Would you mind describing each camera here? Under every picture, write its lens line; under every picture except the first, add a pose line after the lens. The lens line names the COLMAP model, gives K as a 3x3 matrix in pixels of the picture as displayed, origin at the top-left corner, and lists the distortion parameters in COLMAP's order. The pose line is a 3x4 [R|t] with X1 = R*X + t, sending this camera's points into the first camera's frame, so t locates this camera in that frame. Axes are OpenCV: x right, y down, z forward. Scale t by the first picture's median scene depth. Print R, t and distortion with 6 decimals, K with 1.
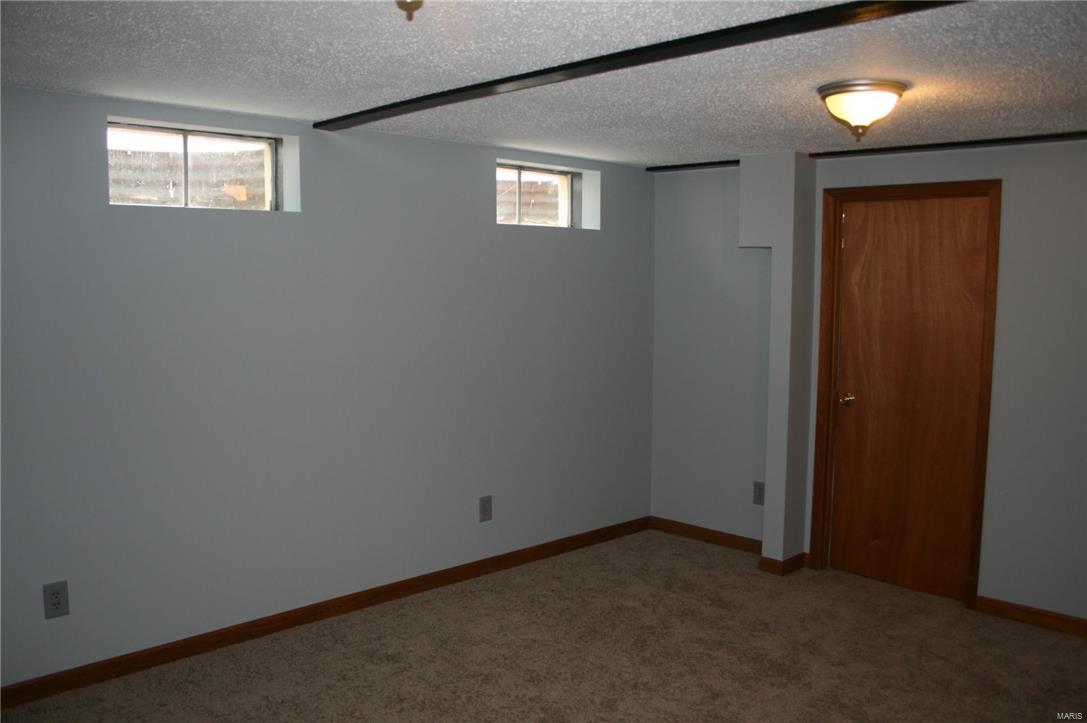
lens RADIAL K [[909.0, 0, 546.4], [0, 909.0, 364.9], [0, 0, 1]] dist [-0.106139, 0.043710]
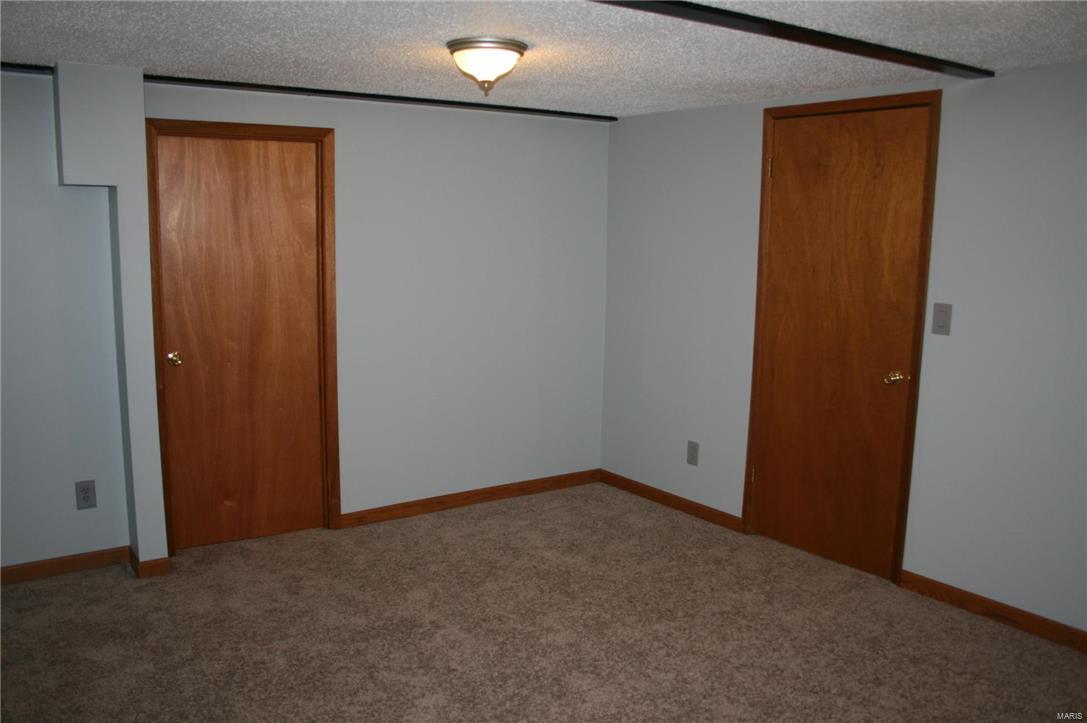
lens RADIAL K [[909.0, 0, 545.4], [0, 909.0, 360.3], [0, 0, 1]] dist [-0.106139, 0.043710]
pose [[0.189441, -0.152541, 0.969971, -0.529558], [0.086324, 0.986621, 0.138299, -0.060074], [-0.978090, 0.057533, 0.200074, 0.536258]]
